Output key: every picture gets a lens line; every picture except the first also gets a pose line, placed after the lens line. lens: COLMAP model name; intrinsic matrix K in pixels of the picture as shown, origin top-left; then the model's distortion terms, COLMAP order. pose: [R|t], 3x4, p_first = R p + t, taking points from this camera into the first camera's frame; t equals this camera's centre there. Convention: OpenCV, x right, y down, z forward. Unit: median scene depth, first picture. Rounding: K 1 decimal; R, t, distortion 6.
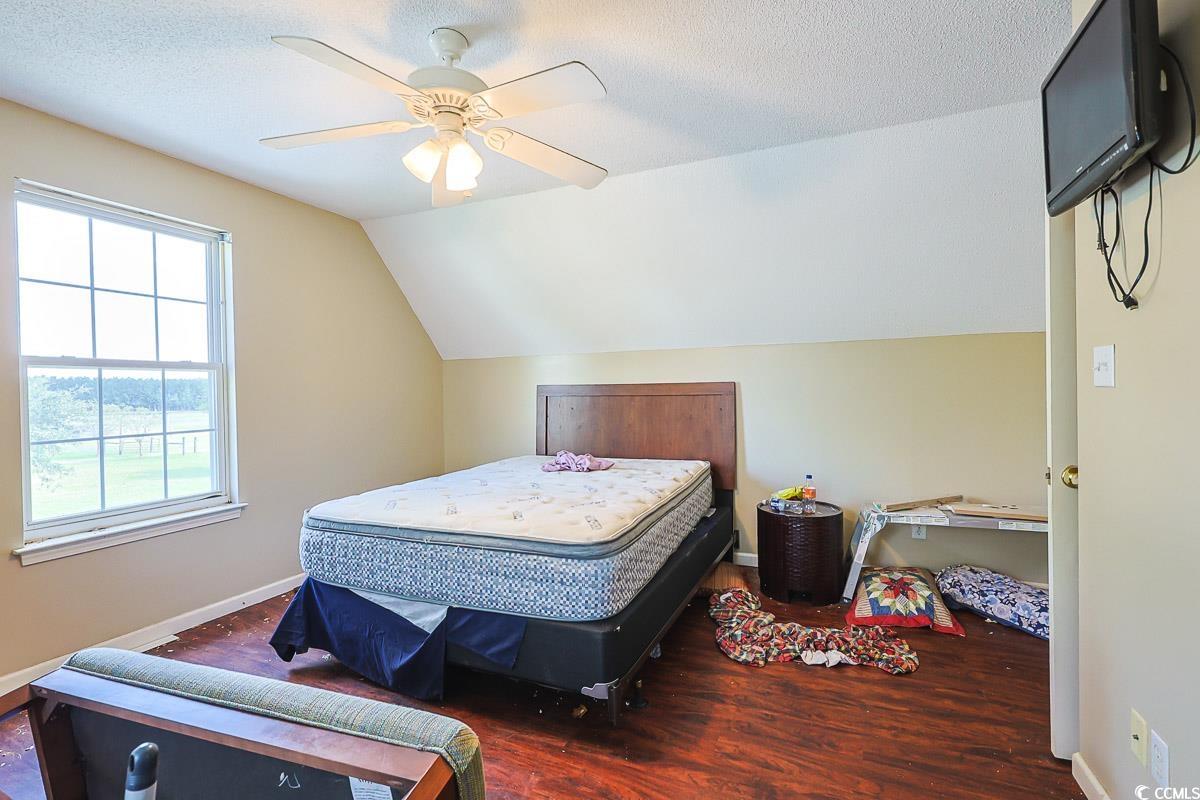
lens RADIAL K [[543.9, 0, 604.4], [0, 543.9, 395.8], [0, 0, 1]] dist [-0.001444, 0.000292]
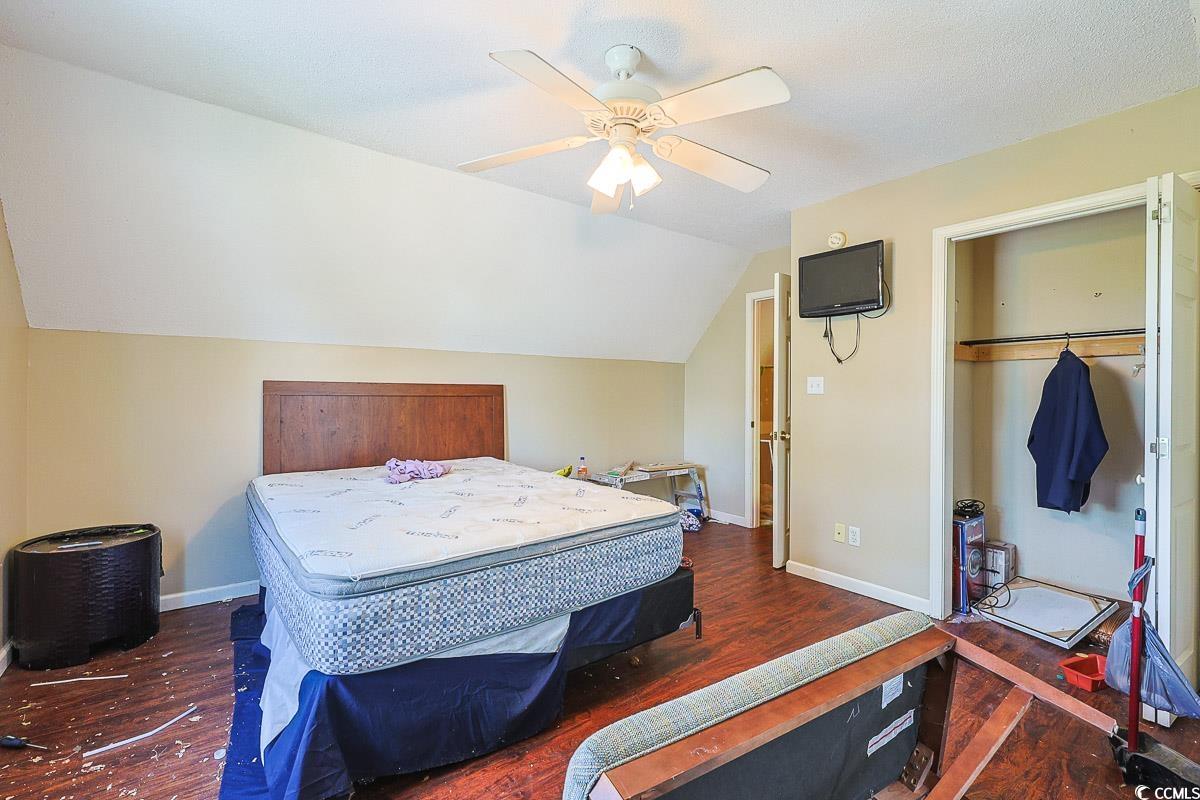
lens RADIAL K [[530.1, 0, 600.0], [0, 530.1, 400.0], [0, 0, 1]] dist [0.001723, 0.000286]
pose [[0.475759, 0.004445, 0.879564, -1.041366], [-0.002695, 0.999990, -0.003596, 0.015904], [-0.879571, -0.000660, 0.475767, 0.494046]]
